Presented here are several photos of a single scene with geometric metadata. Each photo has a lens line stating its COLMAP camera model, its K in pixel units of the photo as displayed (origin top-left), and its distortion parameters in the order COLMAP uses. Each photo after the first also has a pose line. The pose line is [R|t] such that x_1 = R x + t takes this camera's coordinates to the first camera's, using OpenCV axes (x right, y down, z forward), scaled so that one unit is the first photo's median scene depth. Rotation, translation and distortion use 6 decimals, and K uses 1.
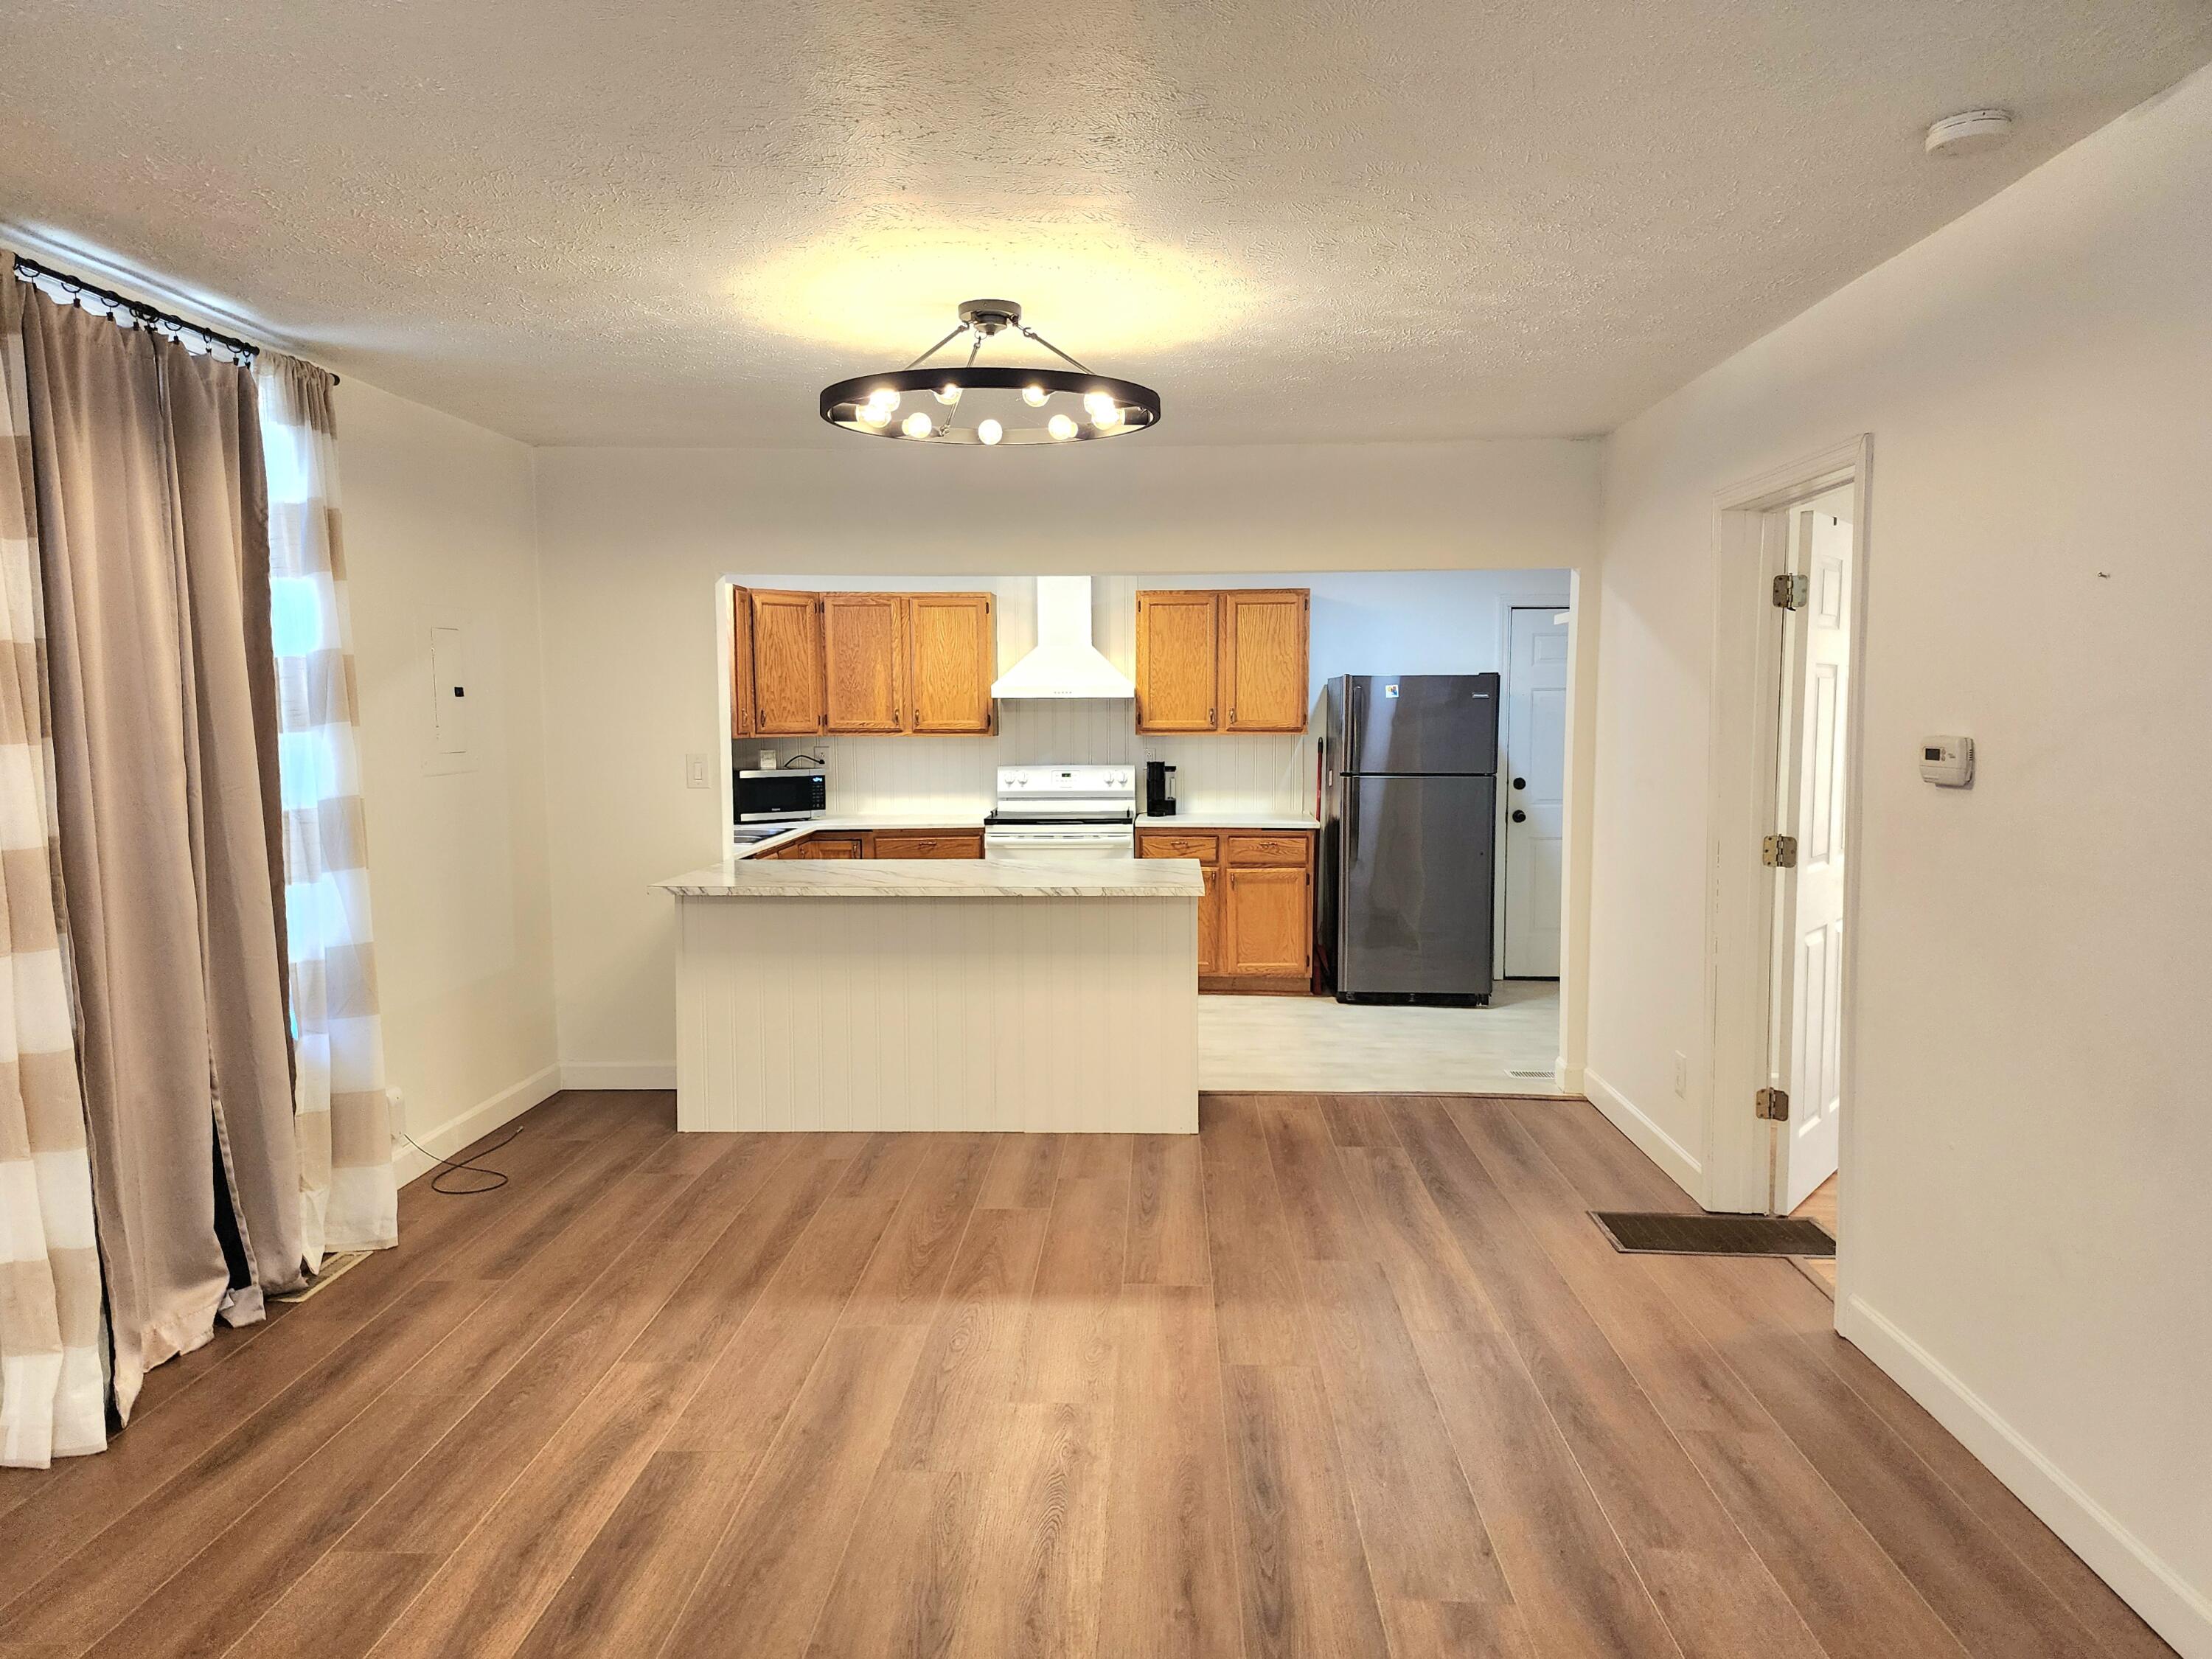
lens RADIAL K [[1486.3, 0, 1101.6], [0, 1486.3, 831.1], [0, 0, 1]] dist [0.094480, -0.076266]
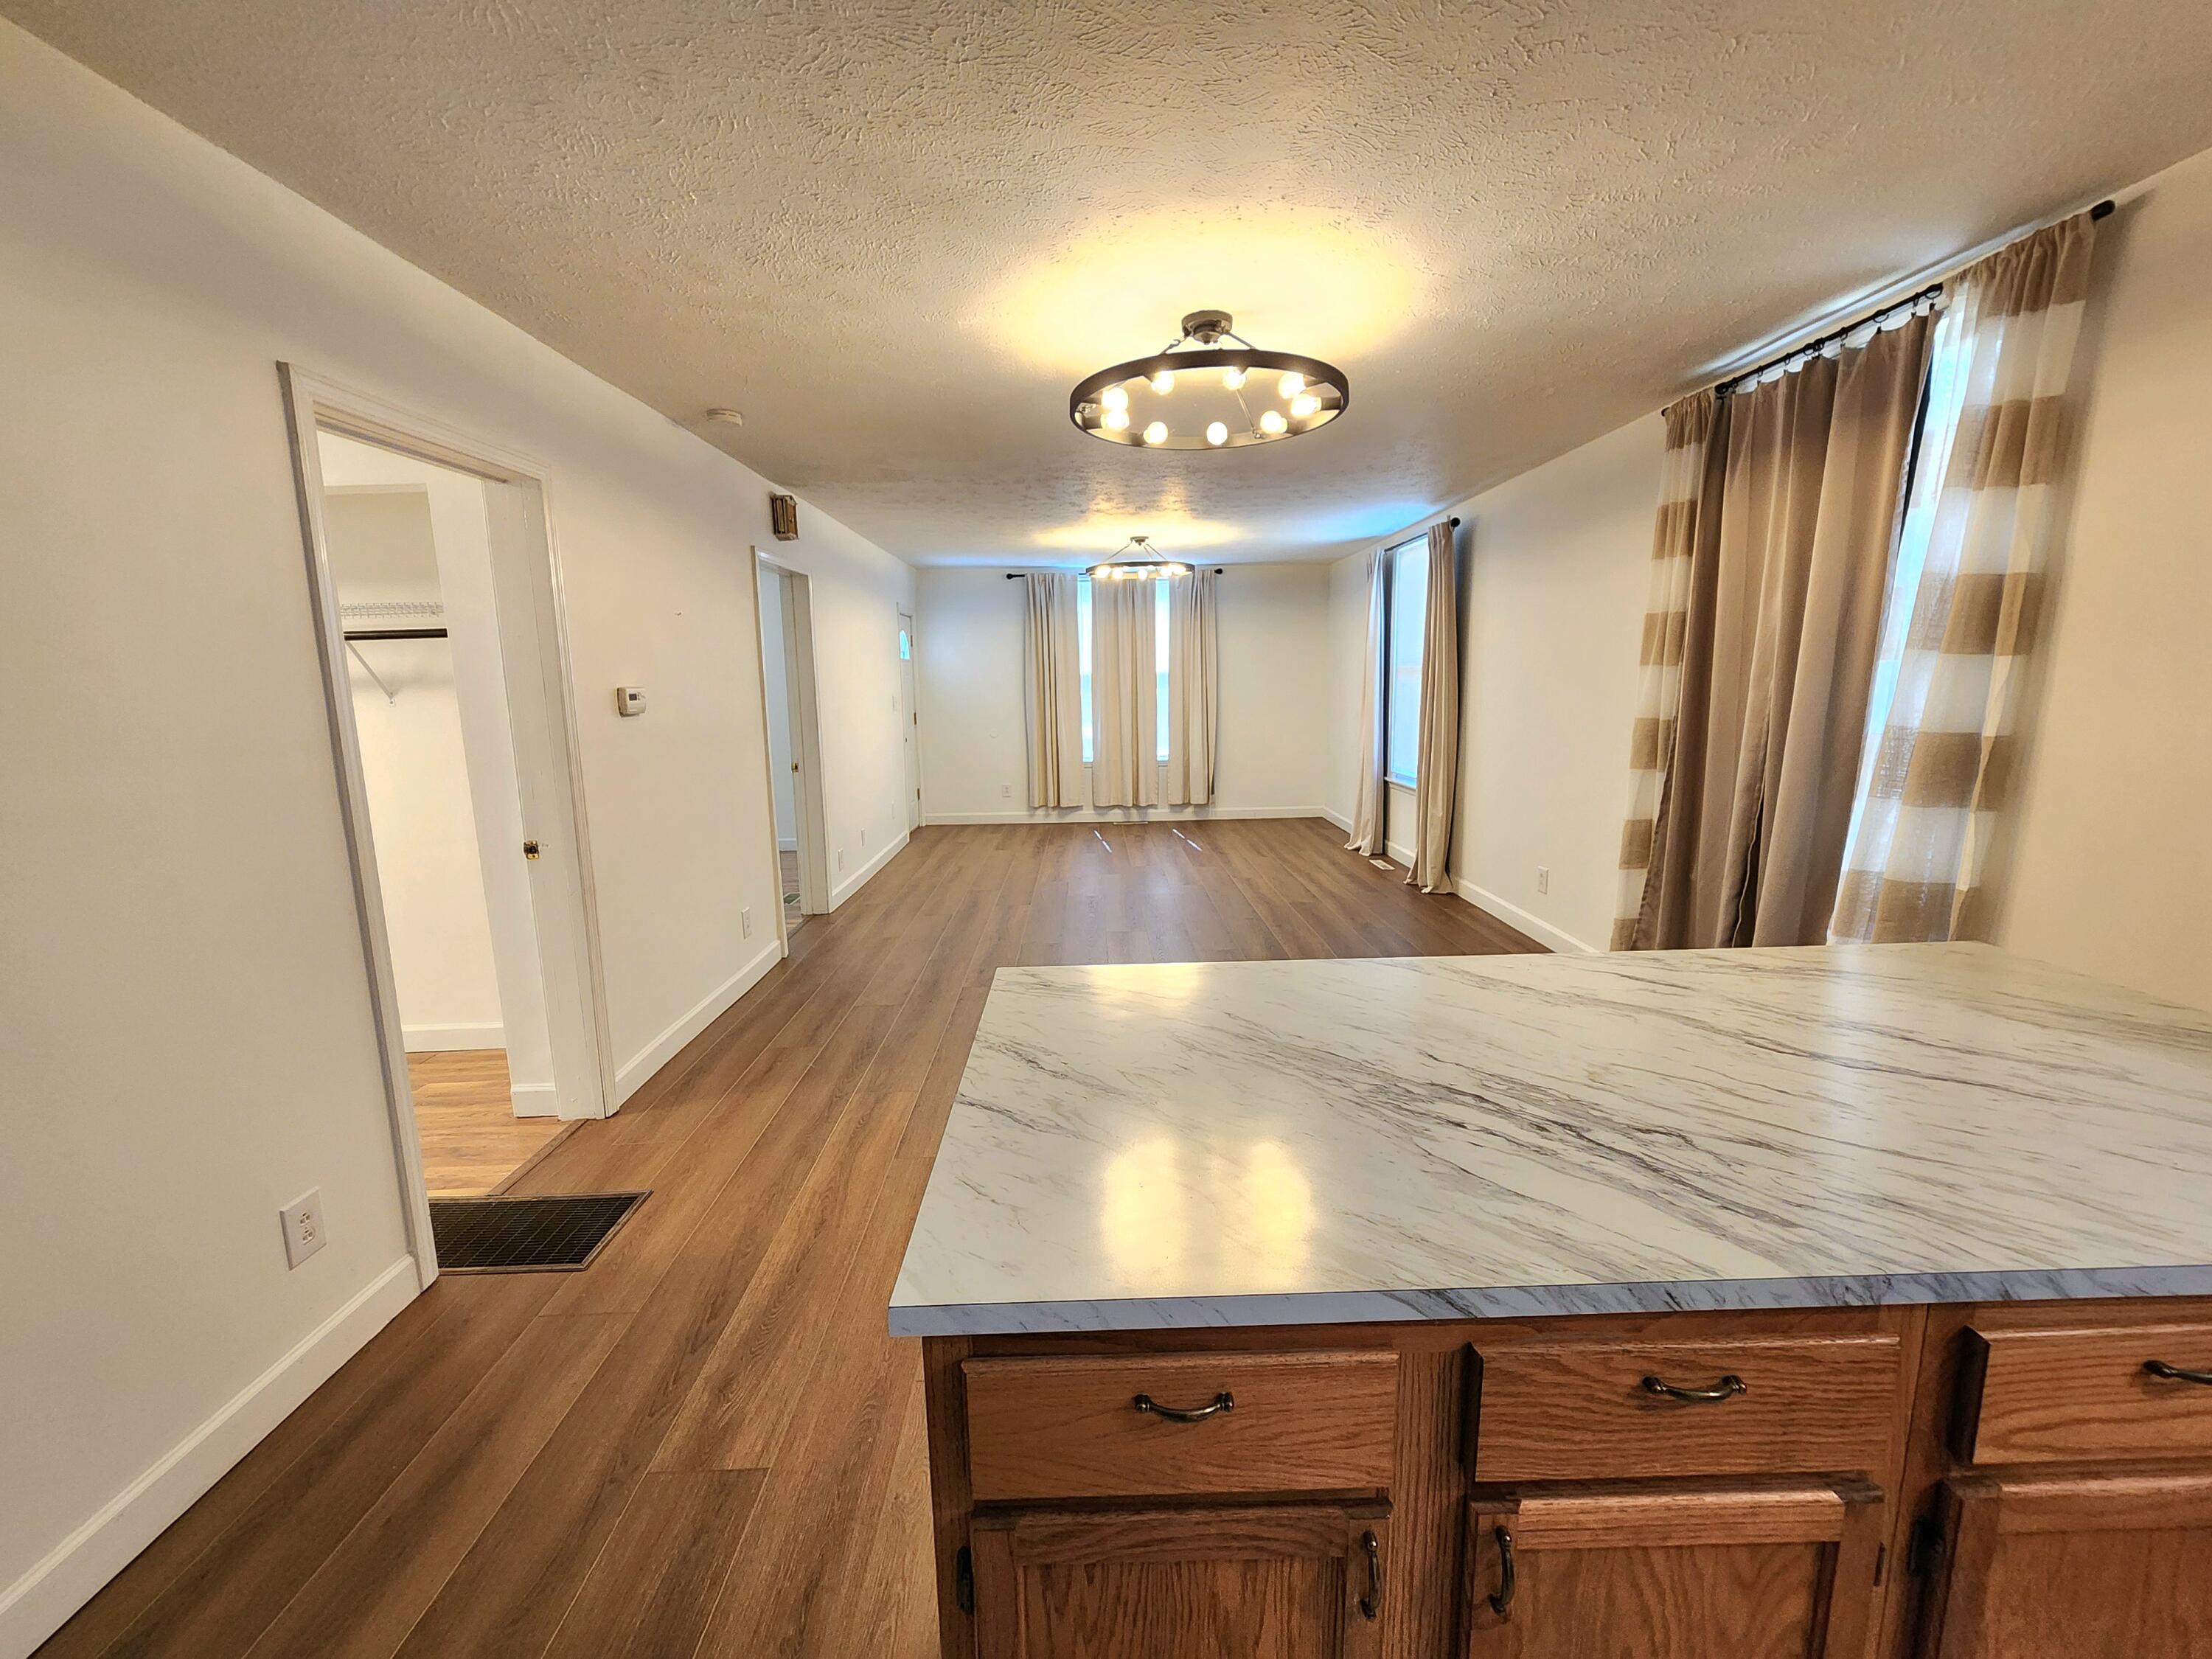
lens RADIAL K [[909.5, 0, 1116.0], [0, 909.5, 826.9], [0, 0, 1]] dist [0.000196, -0.000673]
pose [[-0.997319, 0.034668, -0.064445, 0.029201], [0.017646, 0.968605, 0.247979, -0.063389], [0.071019, 0.246177, -0.966619, 0.851550]]
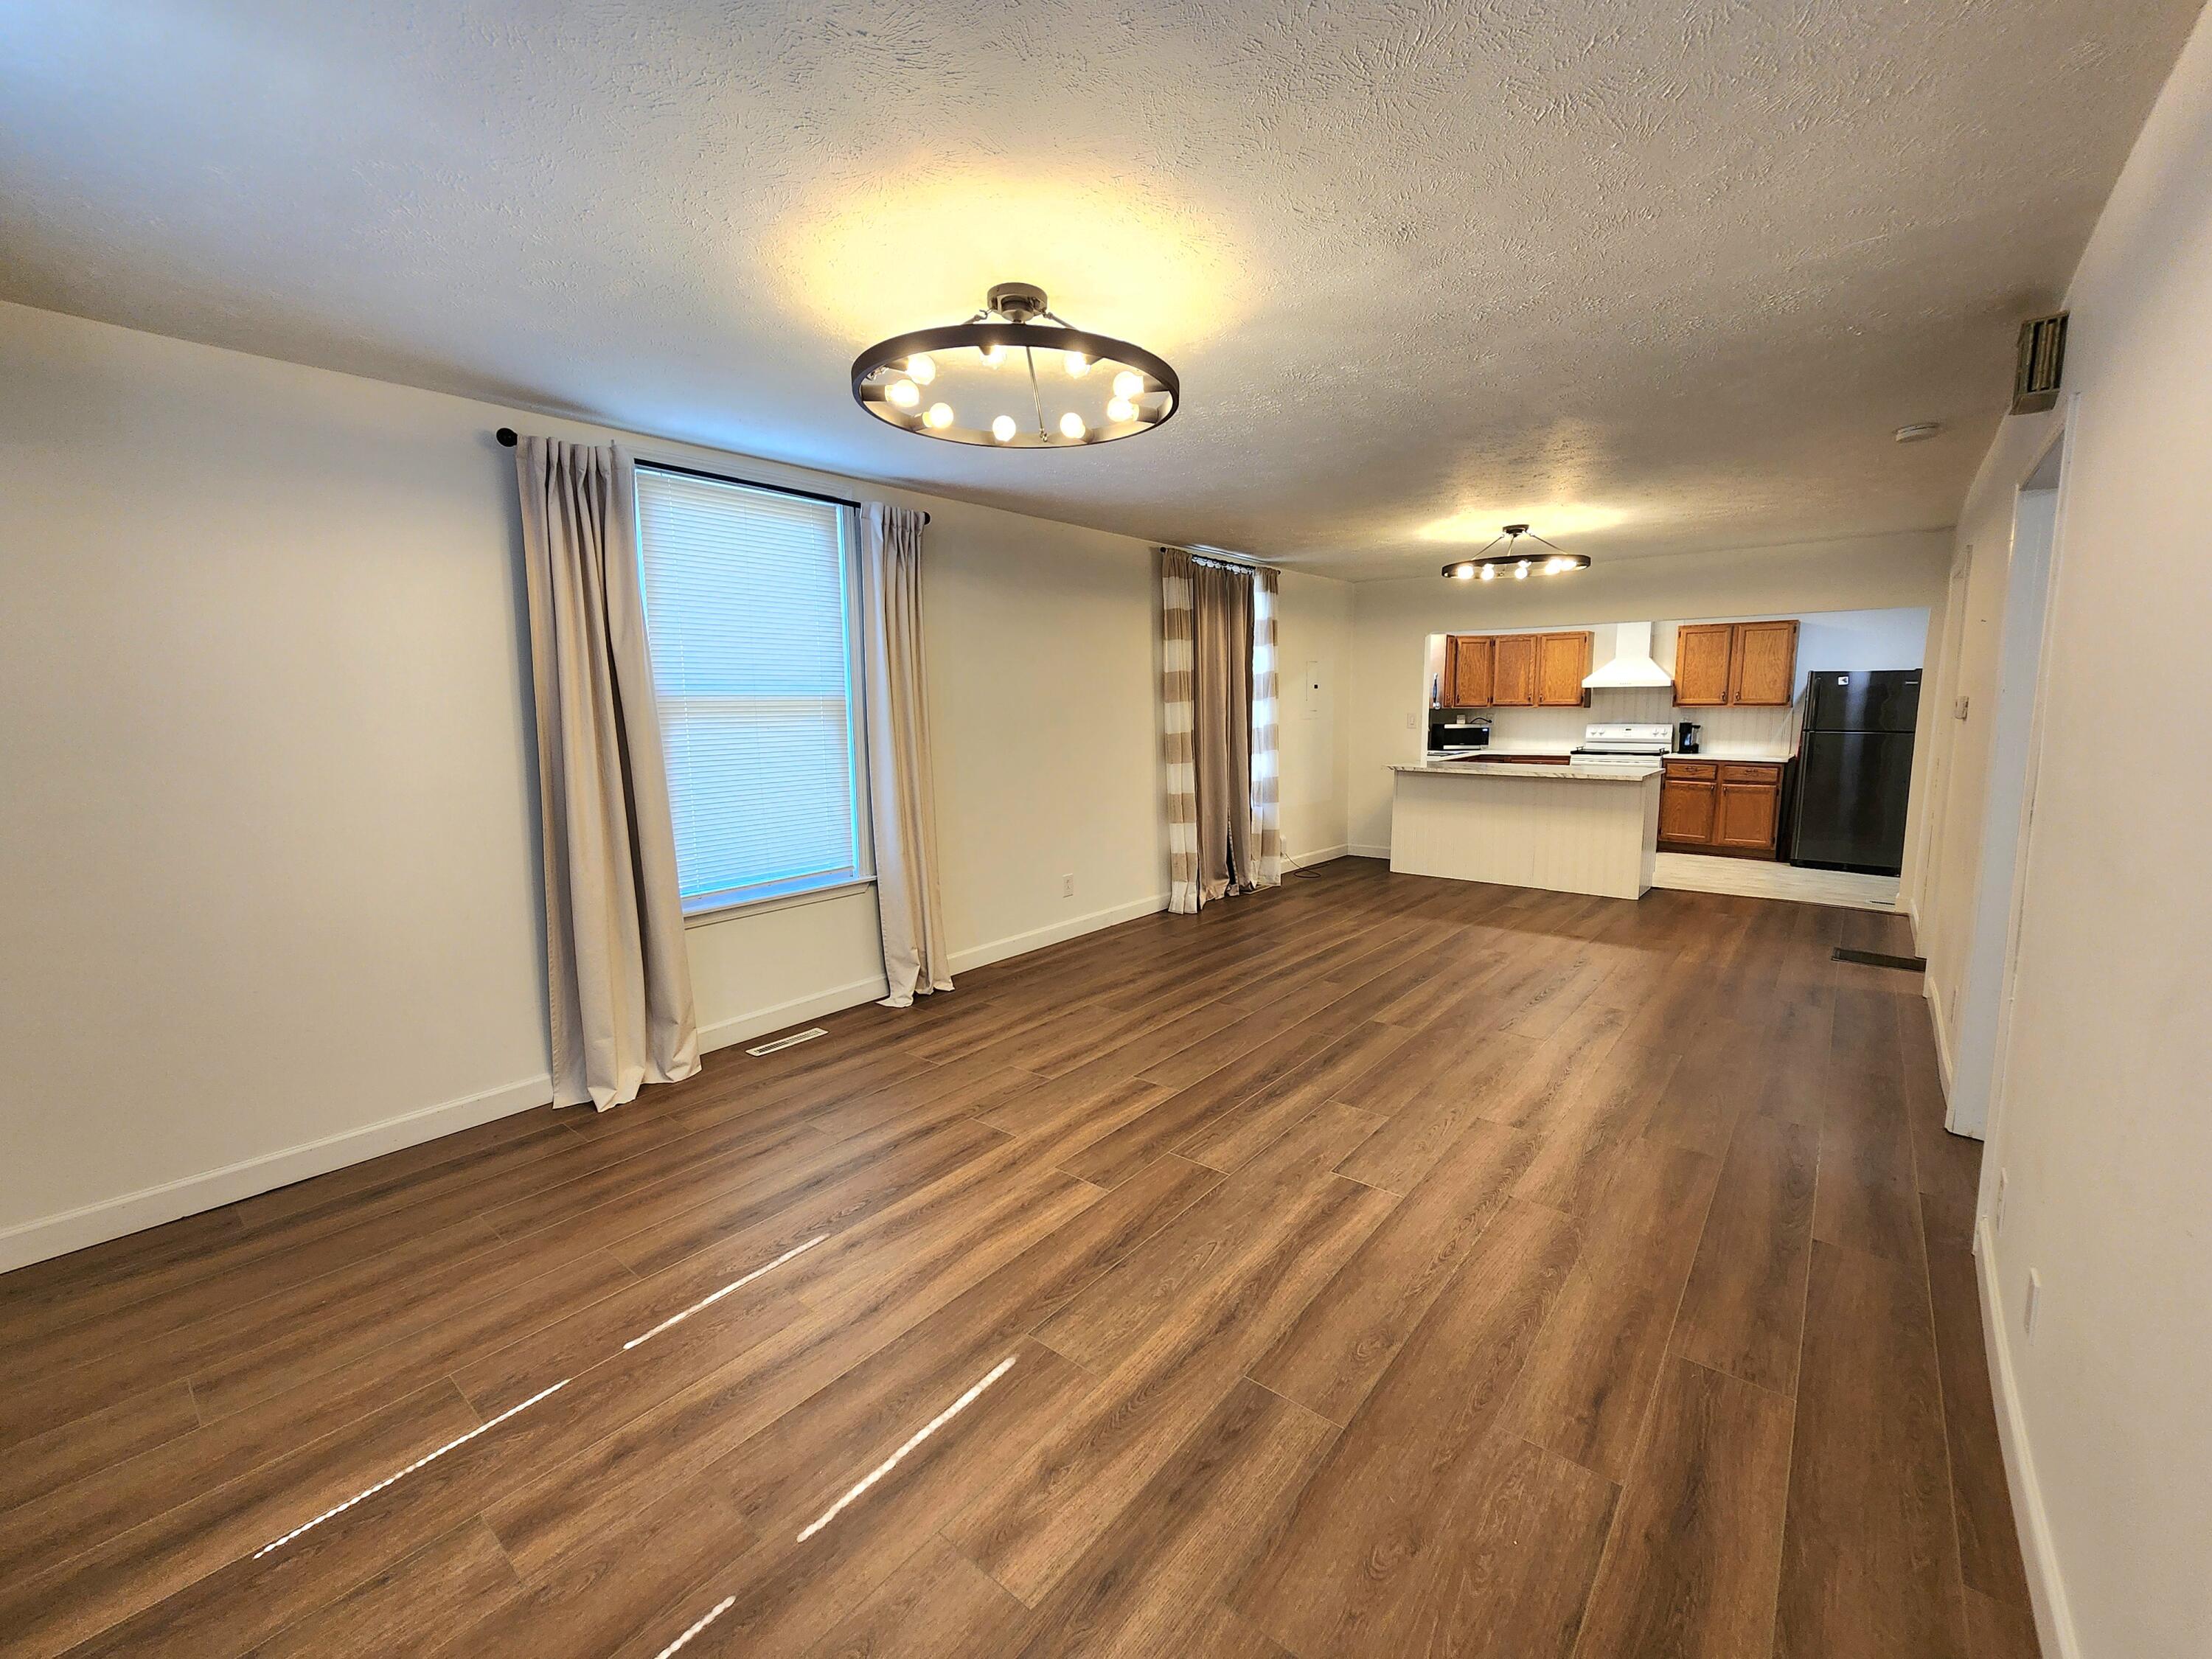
lens RADIAL K [[909.5, 0, 1115.2], [0, 909.5, 822.1], [0, 0, 1]] dist [0.000196, -0.000673]
pose [[0.798729, 0.076379, -0.596823, 0.156910], [-0.046784, 0.996791, 0.064955, 0.034098], [0.599869, -0.023960, 0.799739, -0.287363]]
